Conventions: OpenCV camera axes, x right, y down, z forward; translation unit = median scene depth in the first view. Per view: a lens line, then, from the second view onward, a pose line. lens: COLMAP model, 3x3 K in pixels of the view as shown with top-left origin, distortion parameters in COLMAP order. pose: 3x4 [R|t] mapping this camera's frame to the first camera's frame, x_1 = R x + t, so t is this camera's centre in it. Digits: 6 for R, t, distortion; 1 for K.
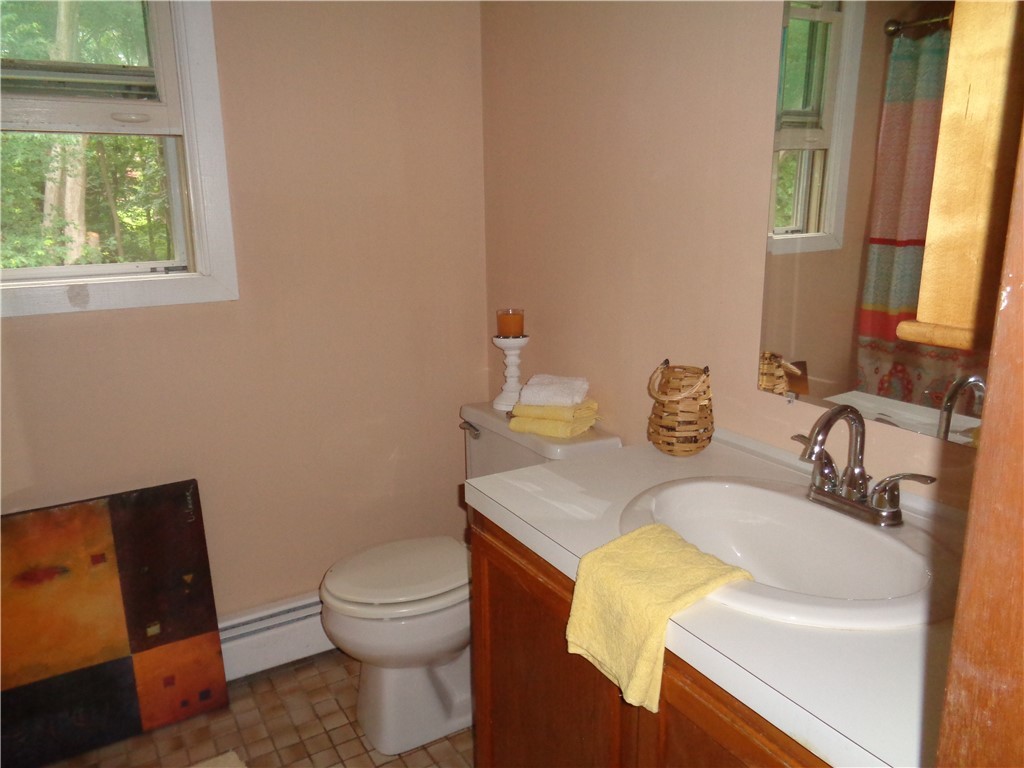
lens RADIAL K [[774.5, 0, 512.0], [0, 774.5, 384.0], [0, 0, 1]] dist [0.003933, 0.009935]
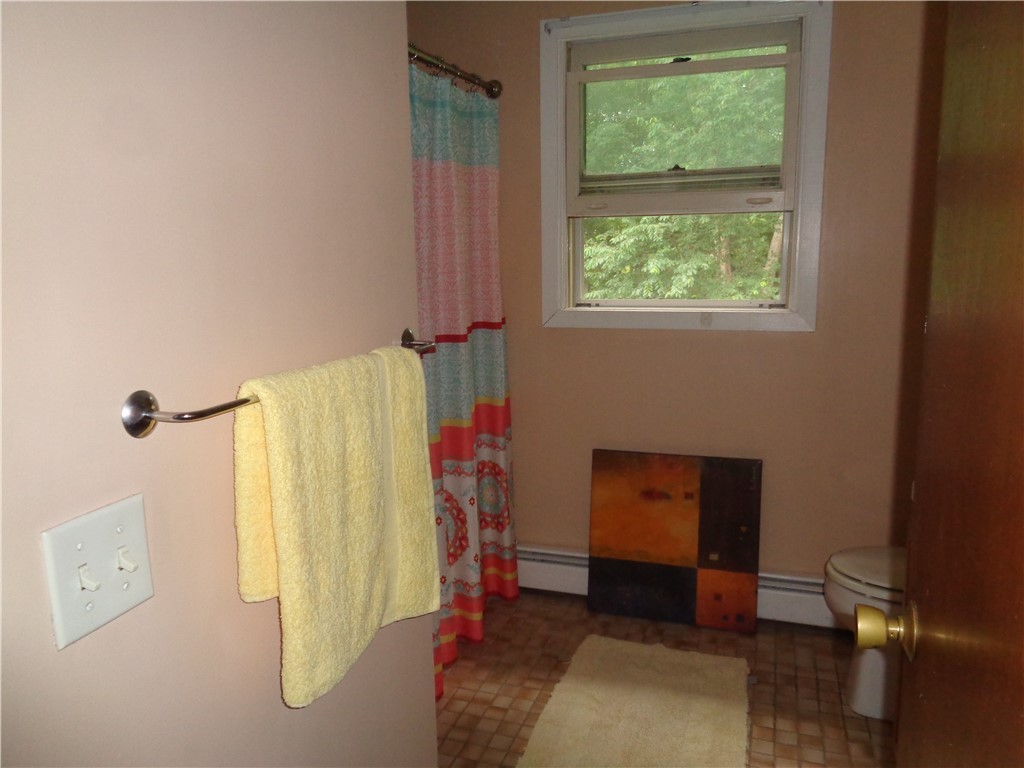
lens RADIAL K [[774.5, 0, 512.0], [0, 774.5, 384.0], [0, 0, 1]] dist [0.003933, 0.009935]
pose [[0.650511, 0.132420, -0.747864, 0.309843], [-0.174090, 0.984464, 0.022886, 0.038256], [0.739276, 0.115309, 0.663457, -0.242550]]
